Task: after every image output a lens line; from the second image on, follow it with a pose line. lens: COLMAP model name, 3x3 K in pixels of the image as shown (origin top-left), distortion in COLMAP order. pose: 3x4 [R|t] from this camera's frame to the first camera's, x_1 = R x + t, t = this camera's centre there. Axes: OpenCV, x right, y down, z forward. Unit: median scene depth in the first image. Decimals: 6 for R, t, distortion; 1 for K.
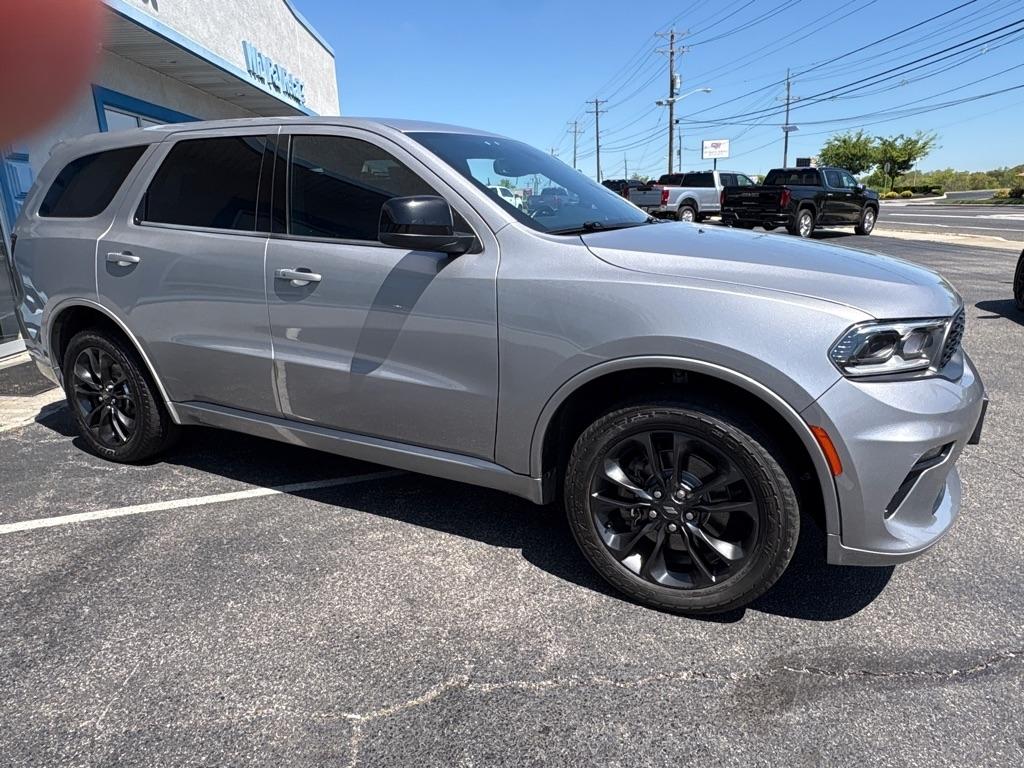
lens RADIAL K [[778.0, 0, 487.3], [0, 778.0, 386.1], [0, 0, 1]] dist [0.025945, -0.005024]
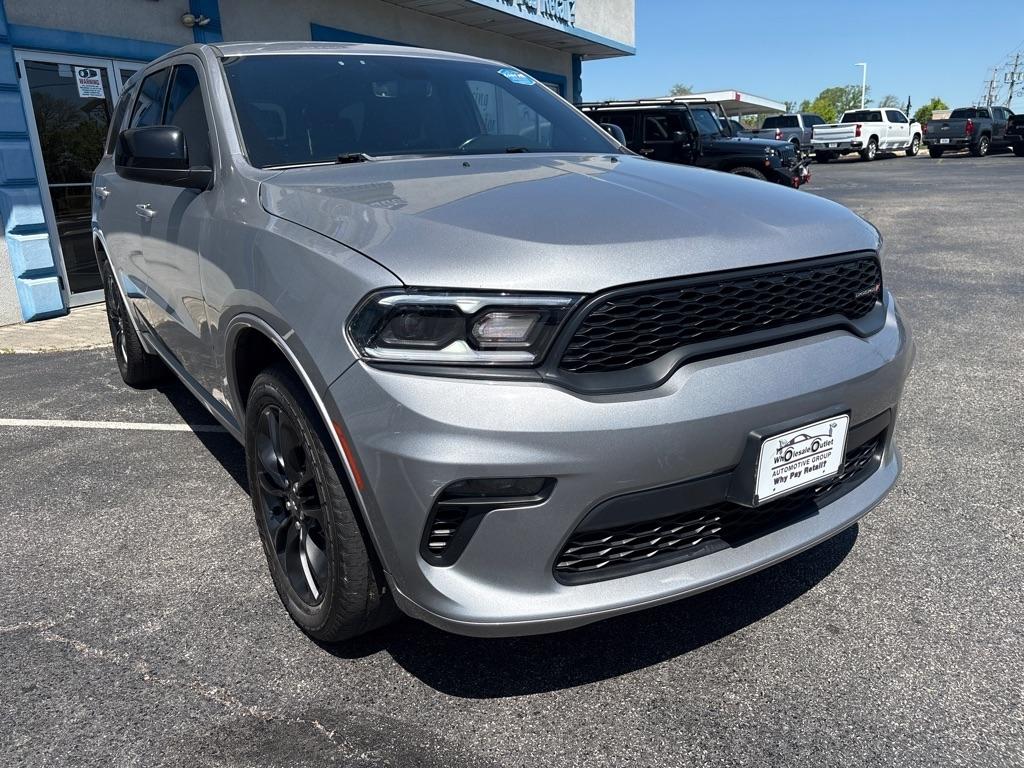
lens RADIAL K [[856.6, 0, 482.3], [0, 856.6, 410.1], [0, 0, 1]] dist [0.035423, -0.001252]
pose [[0.872706, 0.128897, -0.470924, 0.561108], [-0.093151, 0.990762, 0.098557, -0.033185], [0.479277, -0.042144, 0.876651, 0.191205]]
